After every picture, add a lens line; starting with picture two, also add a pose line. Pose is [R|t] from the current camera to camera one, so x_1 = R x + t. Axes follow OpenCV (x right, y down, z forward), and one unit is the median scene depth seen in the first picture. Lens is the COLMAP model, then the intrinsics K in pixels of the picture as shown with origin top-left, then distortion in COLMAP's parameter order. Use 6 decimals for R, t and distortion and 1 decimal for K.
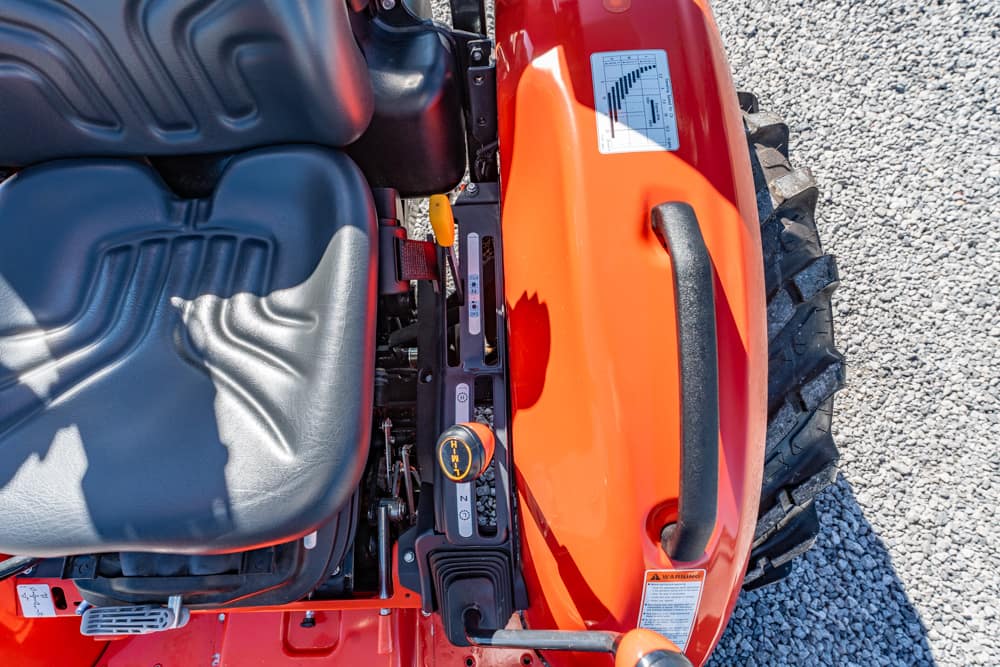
lens RADIAL K [[638.9, 0, 500.0], [0, 638.9, 333.5], [0, 0, 1]] dist [0.003821, 0.000933]
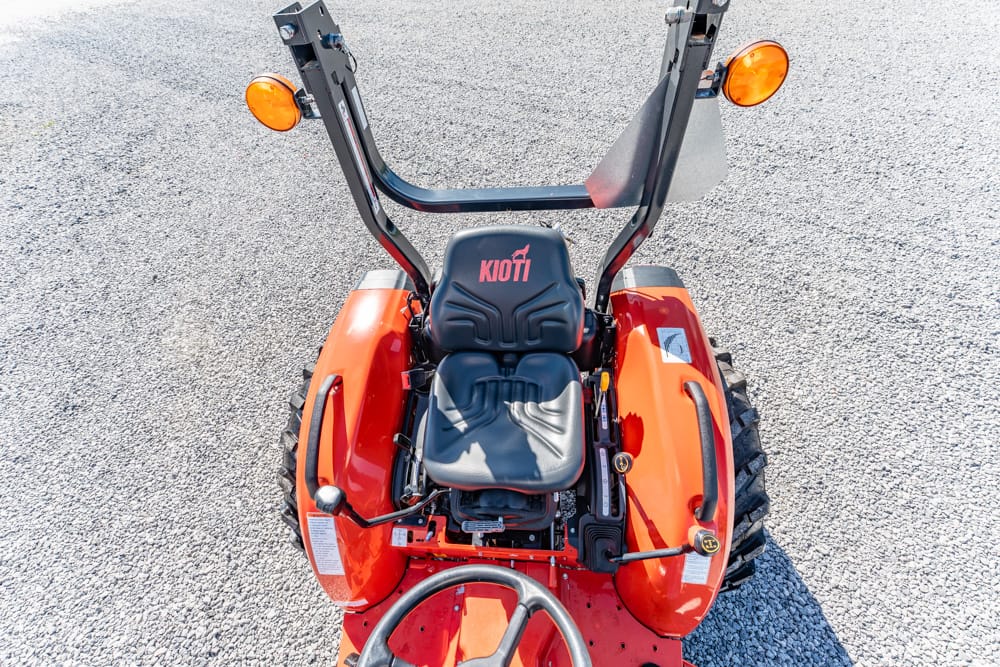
lens RADIAL K [[417.9, 0, 496.7], [0, 417.9, 307.8], [0, 0, 1]] dist [-0.000032, 0.000406]
pose [[0.992691, 0.057445, -0.106137, -0.149863], [-0.090956, 0.934141, -0.345119, 0.076663], [0.079321, 0.352251, 0.932538, -0.334986]]
